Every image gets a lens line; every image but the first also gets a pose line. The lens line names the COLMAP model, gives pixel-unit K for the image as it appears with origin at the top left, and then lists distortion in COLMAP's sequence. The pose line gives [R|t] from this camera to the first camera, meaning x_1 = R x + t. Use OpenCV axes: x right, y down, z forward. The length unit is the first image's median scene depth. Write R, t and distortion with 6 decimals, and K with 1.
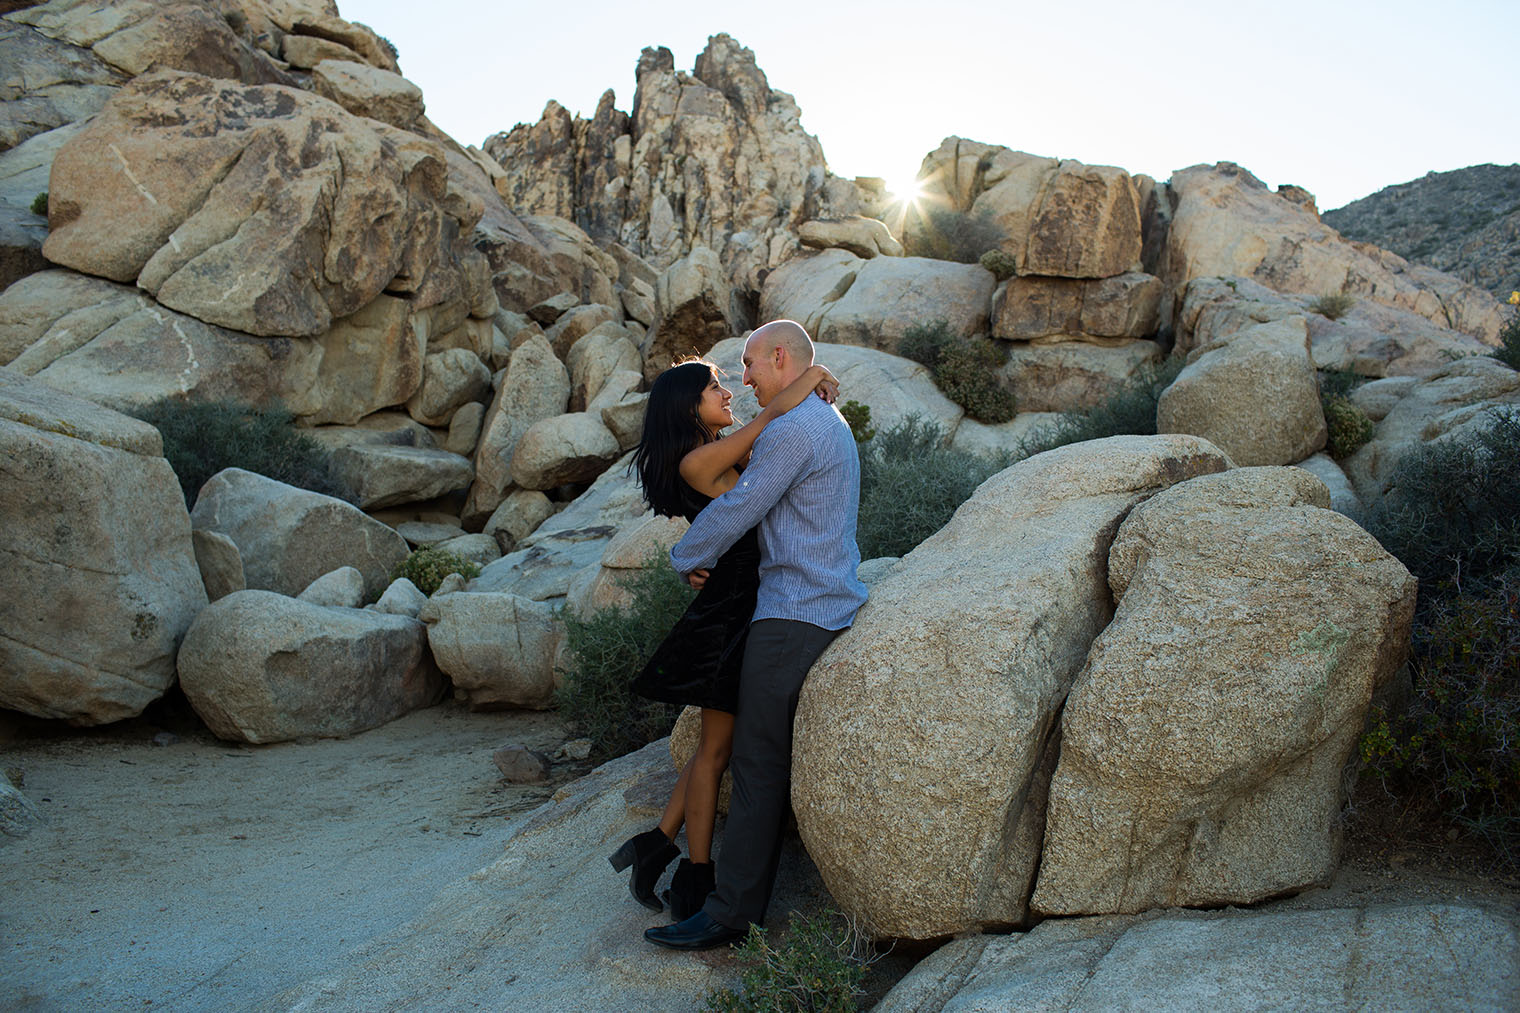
lens RADIAL K [[1450.5, 0, 760.0], [0, 1450.5, 506.5], [0, 0, 1]] dist [-0.104690, 0.132144]
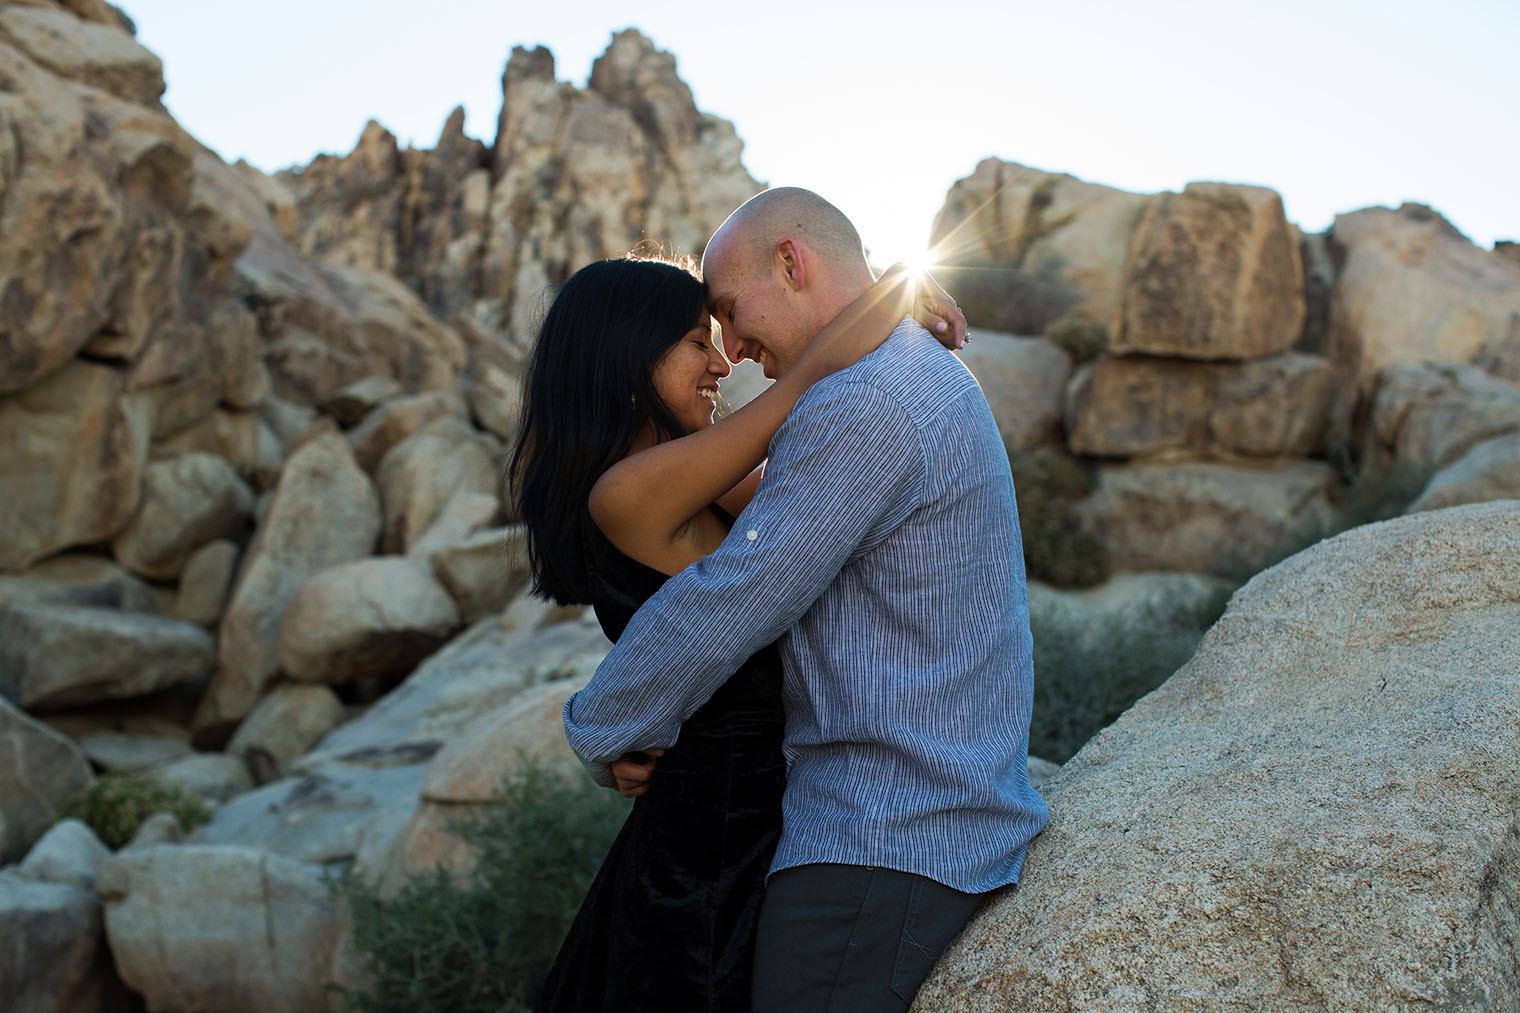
lens RADIAL K [[2206.9, 0, 760.0], [0, 2206.9, 506.5], [0, 0, 1]] dist [-0.186134, 0.456712]
pose [[0.999114, 0.018231, 0.037942, -0.006851], [-0.014081, 0.994167, -0.106924, 0.008790], [-0.039670, 0.106295, 0.993543, 0.076133]]
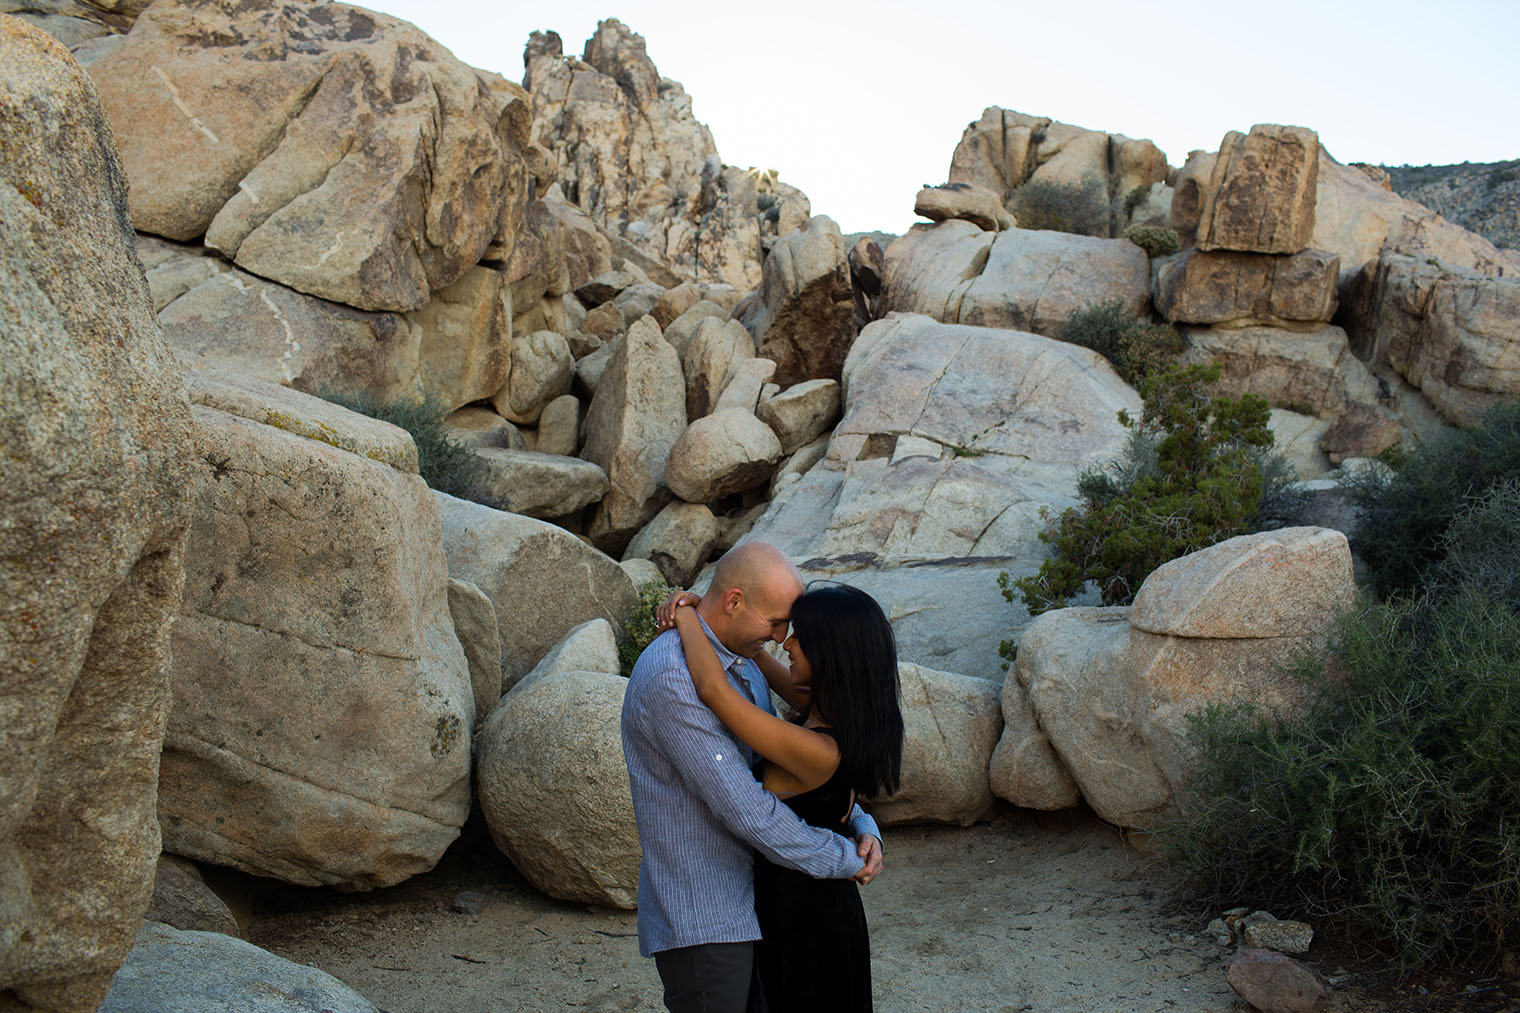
lens RADIAL K [[1450.5, 0, 760.0], [0, 1450.5, 506.5], [0, 0, 1]] dist [-0.104690, 0.132144]
pose [[0.995640, -0.008509, 0.092892, -0.172106], [0.008107, 0.999956, 0.004700, -0.011398], [-0.092928, -0.003926, 0.995665, 0.162665]]
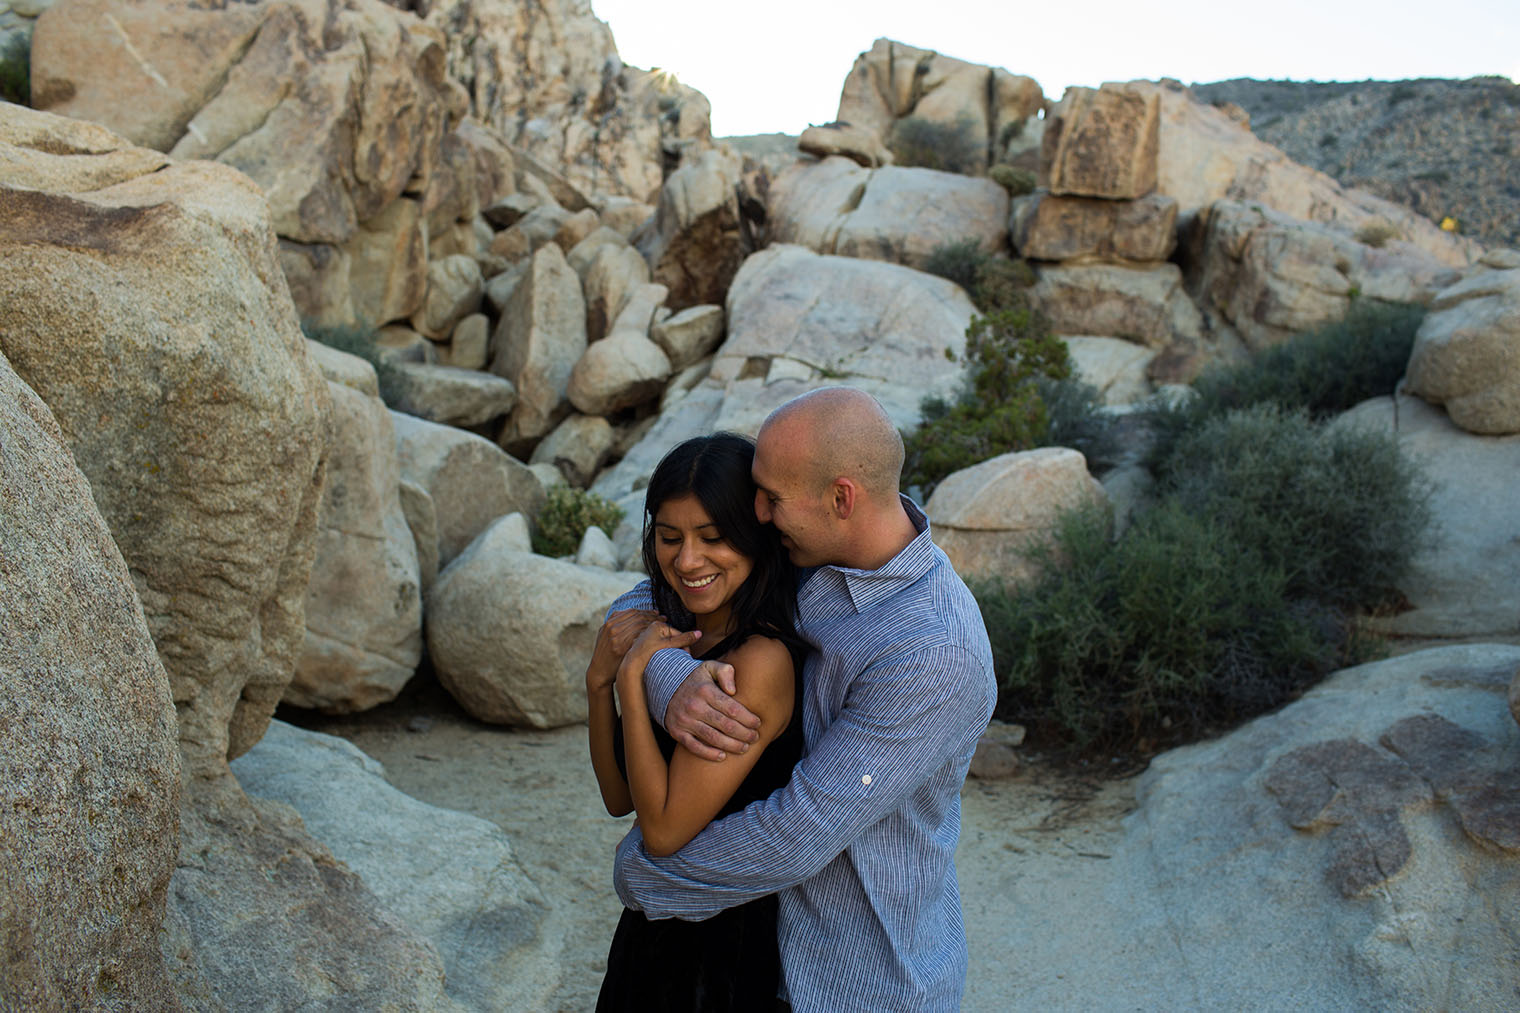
lens RADIAL K [[1473.5, 0, 750.2], [0, 1473.5, 500.1], [0, 0, 1]] dist [-0.107107, 0.137955]
pose [[0.987857, -0.003144, 0.155334, -0.179150], [-0.007036, 0.997864, 0.064948, -0.016826], [-0.155206, -0.065252, 0.985725, 0.047709]]
